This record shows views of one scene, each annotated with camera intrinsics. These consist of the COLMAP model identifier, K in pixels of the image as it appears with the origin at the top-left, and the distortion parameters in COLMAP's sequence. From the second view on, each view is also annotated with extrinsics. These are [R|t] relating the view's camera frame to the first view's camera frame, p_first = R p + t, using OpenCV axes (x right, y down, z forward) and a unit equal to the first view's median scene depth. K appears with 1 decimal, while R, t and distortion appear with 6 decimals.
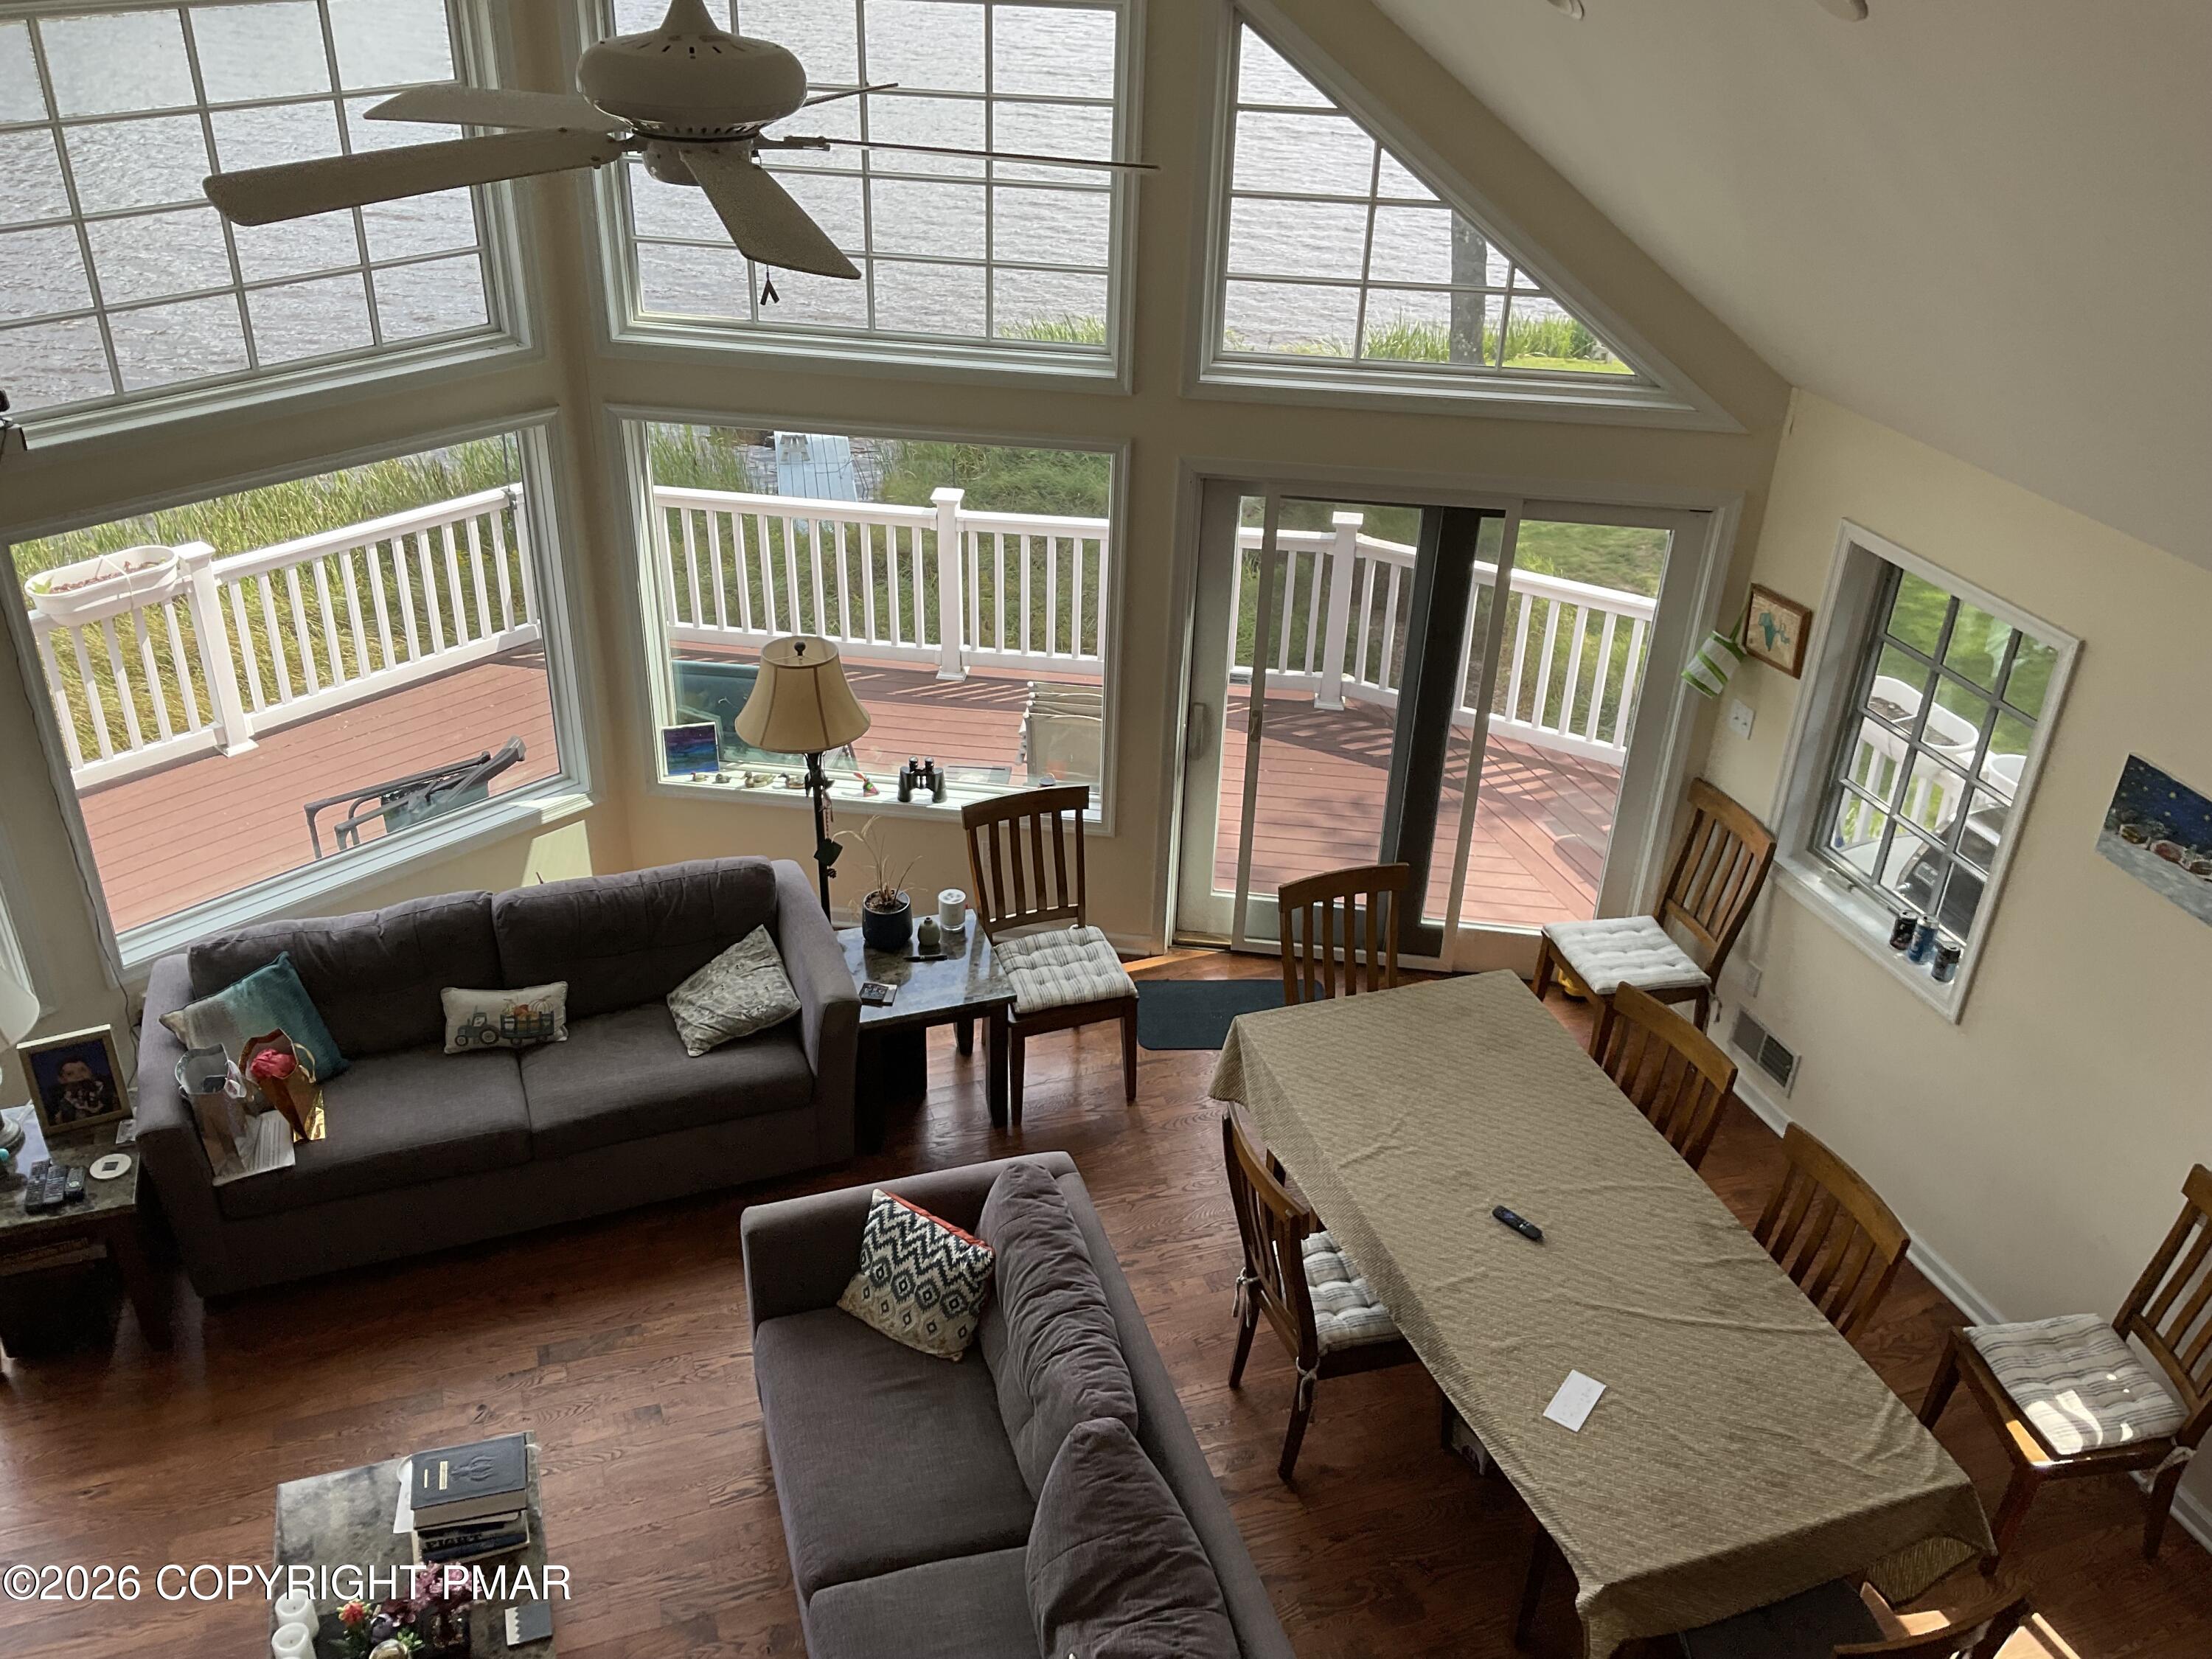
lens RADIAL K [[1827.2, 0, 1106.0], [0, 1827.2, 829.5], [0, 0, 1]] dist [0.058267, -0.133898]
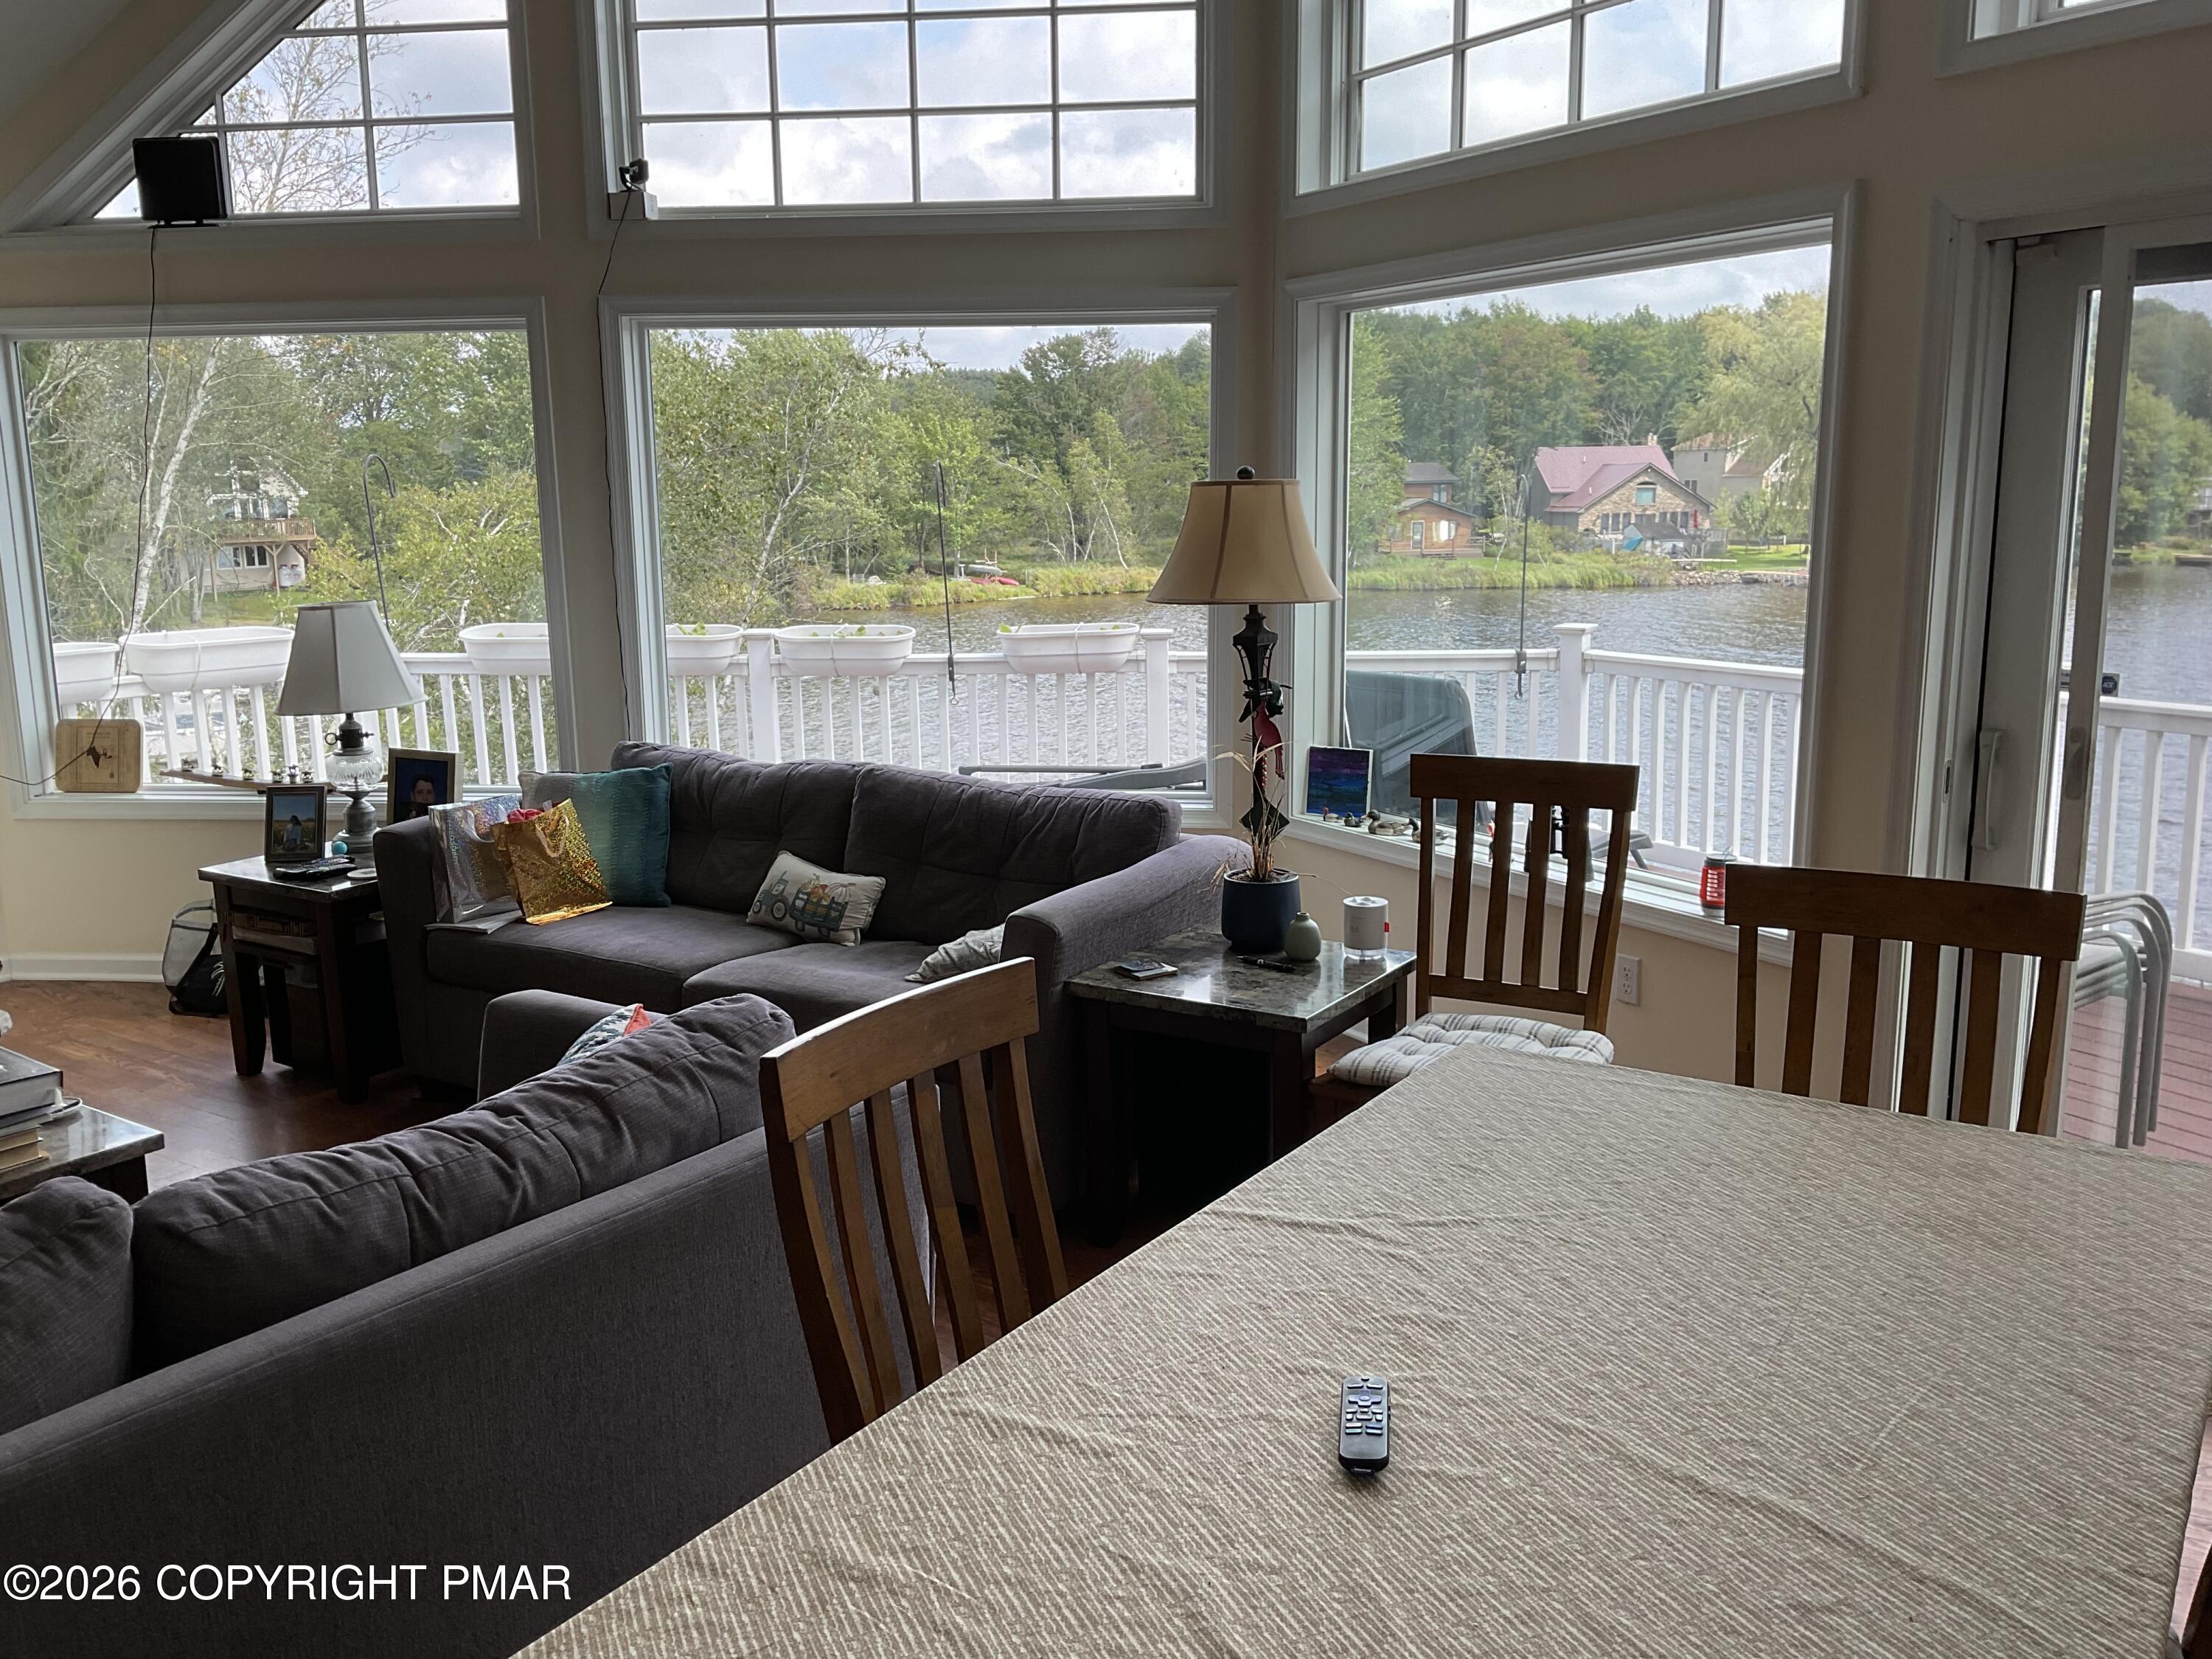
lens RADIAL K [[1827.2, 0, 1106.0], [0, 1827.2, 829.5], [0, 0, 1]] dist [0.058267, -0.133898]
pose [[0.620998, 0.111078, -0.775901, 0.325742], [-0.365513, 0.916723, -0.161303, 0.143462], [0.693369, 0.383771, 0.609884, 0.561296]]
